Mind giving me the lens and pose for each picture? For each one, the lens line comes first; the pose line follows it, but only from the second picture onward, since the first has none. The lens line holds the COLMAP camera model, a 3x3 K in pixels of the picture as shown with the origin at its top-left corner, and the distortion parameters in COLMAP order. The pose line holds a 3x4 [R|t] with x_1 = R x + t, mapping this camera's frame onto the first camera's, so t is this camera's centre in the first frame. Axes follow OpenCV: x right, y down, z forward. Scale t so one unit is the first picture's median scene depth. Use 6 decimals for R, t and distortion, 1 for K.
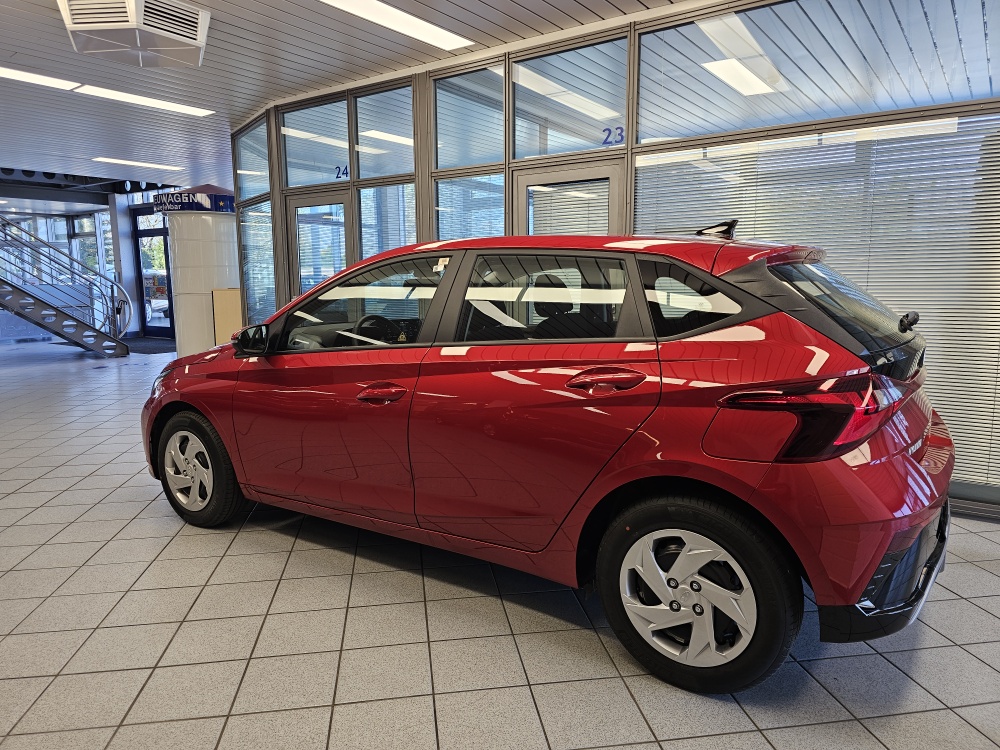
lens RADIAL K [[678.8, 0, 501.7], [0, 678.8, 369.5], [0, 0, 1]] dist [0.038485, -0.050413]
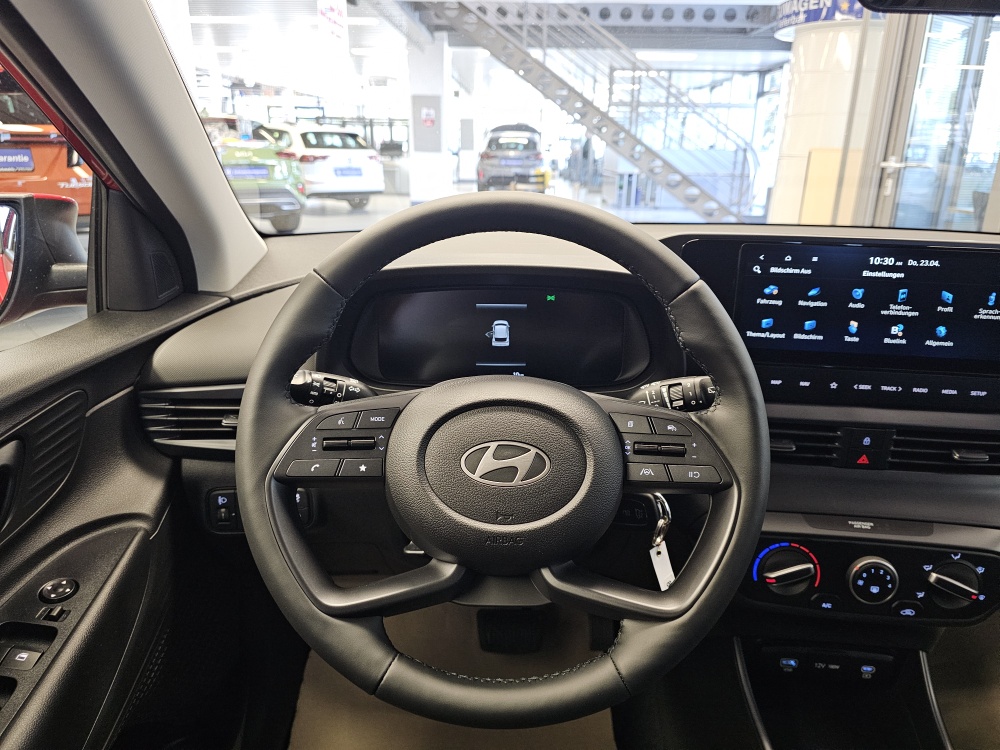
lens RADIAL K [[678.8, 0, 501.7], [0, 678.8, 369.5], [0, 0, 1]] dist [0.038485, -0.050413]
pose [[0.560205, 0.276178, -0.780959, -0.018654], [-0.137573, 0.960710, 0.241060, -0.020776], [0.816850, -0.027605, 0.576189, 0.240339]]
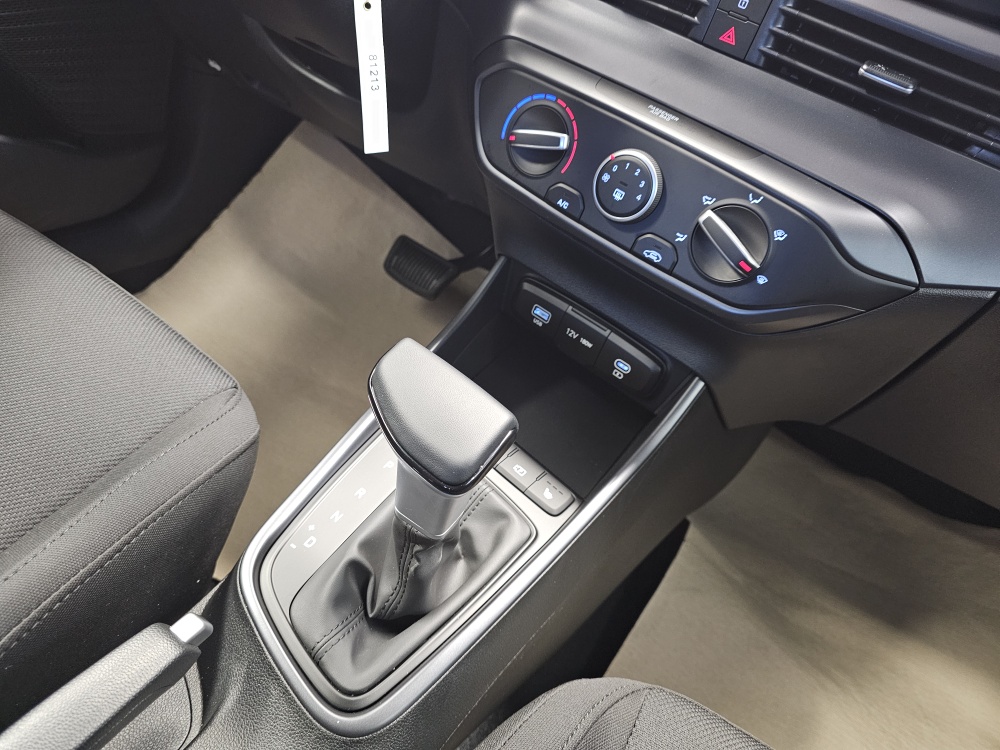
lens RADIAL K [[674.1, 0, 500.0], [0, 674.1, 375.0], [0, 0, 1]] dist [0.065945, -0.080692]
pose [[0.043378, 0.605888, -0.794366, -0.006374], [-0.418911, 0.732871, 0.536109, -0.007003], [0.906990, 0.309514, 0.285604, 0.276462]]
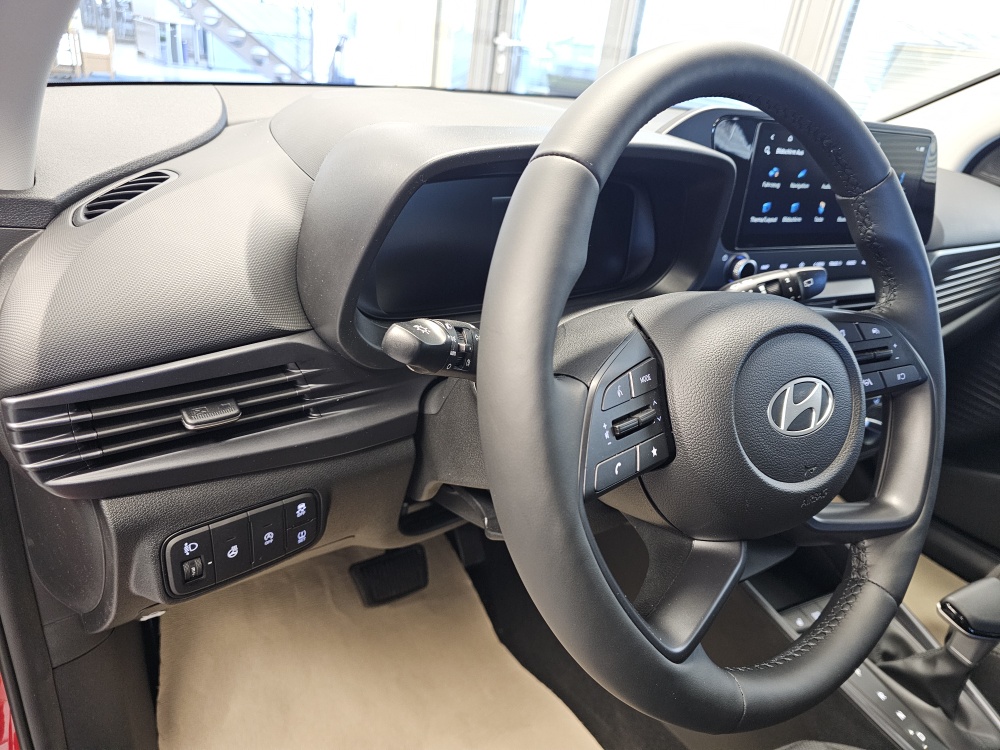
lens RADIAL K [[685.9, 0, 500.0], [0, 685.9, 375.0], [0, 0, 1]] dist [0.038123, -0.053881]
pose [[0.924131, 0.268119, -0.272201, -0.048092], [-0.177972, 0.932495, 0.314291, -0.015715], [0.338094, -0.242002, 0.909465, 0.230856]]
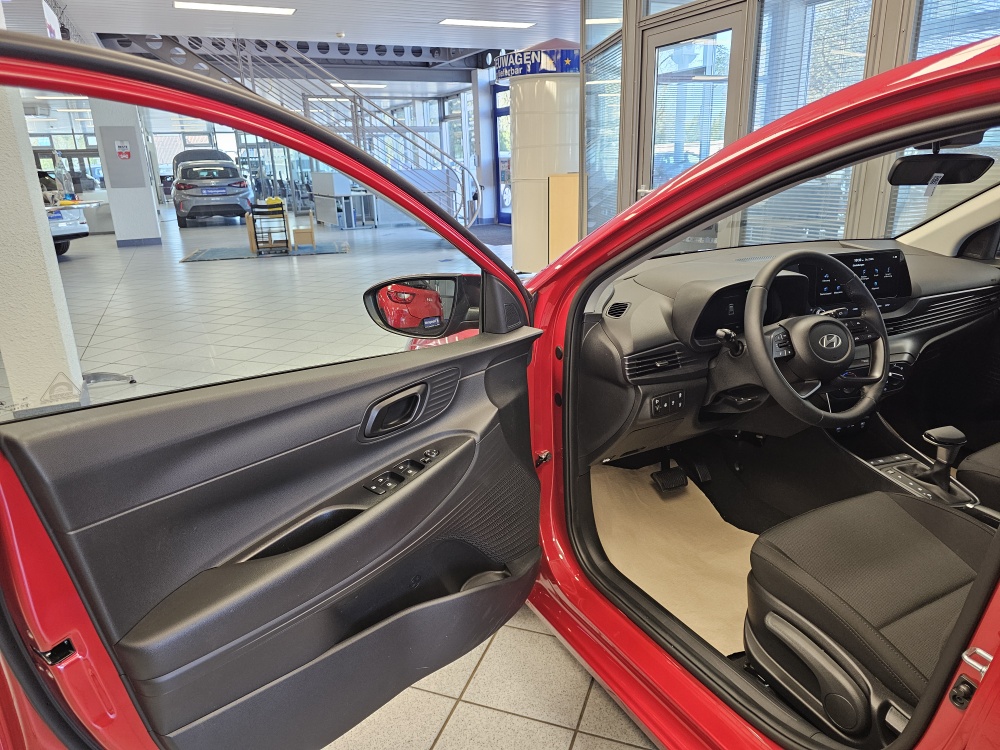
lens RADIAL K [[674.1, 0, 500.0], [0, 674.1, 375.0], [0, 0, 1]] dist [0.065945, -0.080692]
pose [[0.873575, 0.133610, -0.467990, -0.038828], [-0.049506, 0.980986, 0.187660, -0.019787], [0.484164, -0.140767, 0.863579, 0.146355]]
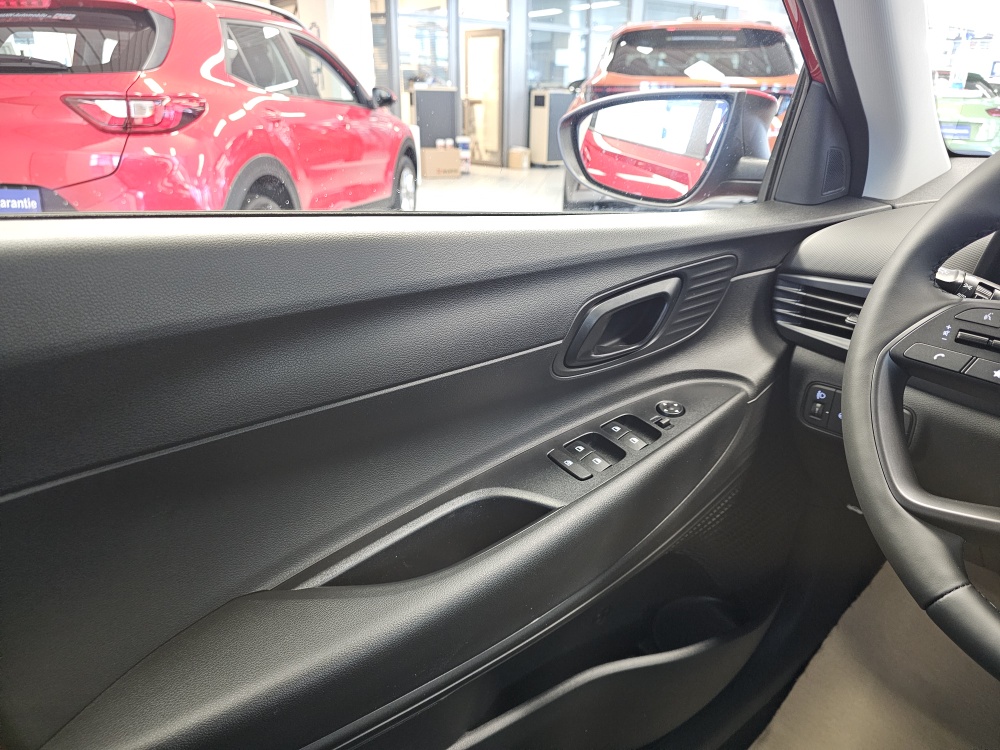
lens RADIAL K [[682.8, 0, 499.6], [0, 682.8, 365.3], [0, 0, 1]] dist [-0.006190, -0.007104]
pose [[-0.298646, 0.356407, -0.885316, -0.015537], [-0.142132, 0.900695, 0.410544, -0.015955], [0.943721, 0.248439, -0.218332, 0.240197]]
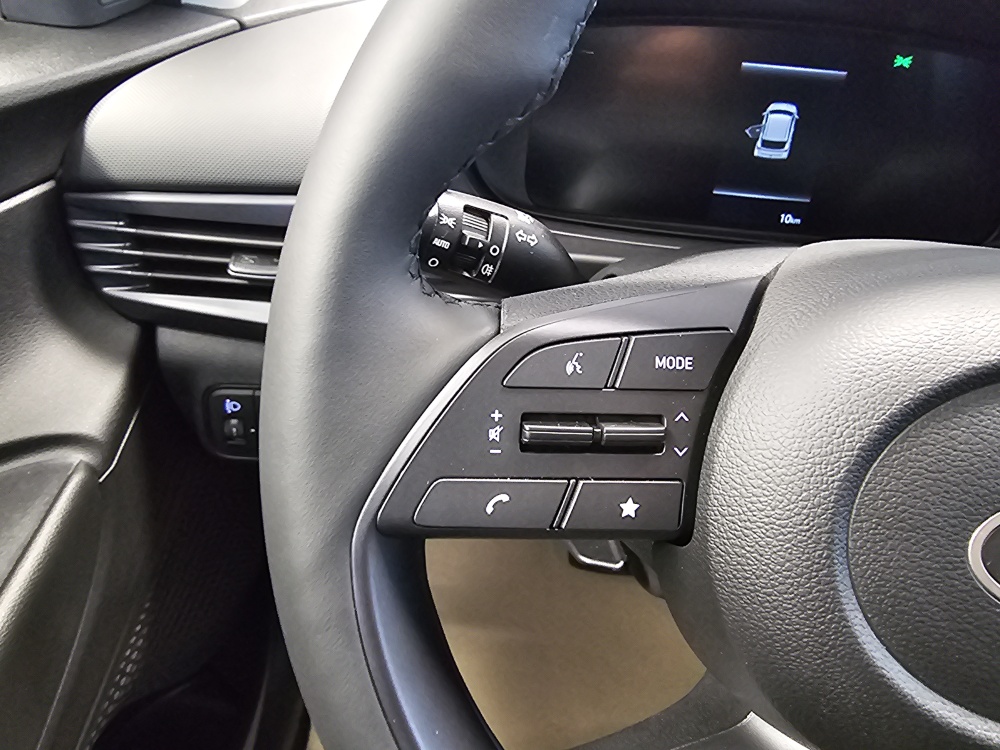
lens RADIAL K [[685.7, 0, 488.3], [0, 685.7, 372.8], [0, 0, 1]] dist [0.004846, 0.000689]
pose [[0.496514, 0.527478, -0.689377, -0.043121], [-0.203178, 0.842747, 0.498494, -0.013830], [0.843915, -0.107443, 0.525608, 0.246516]]
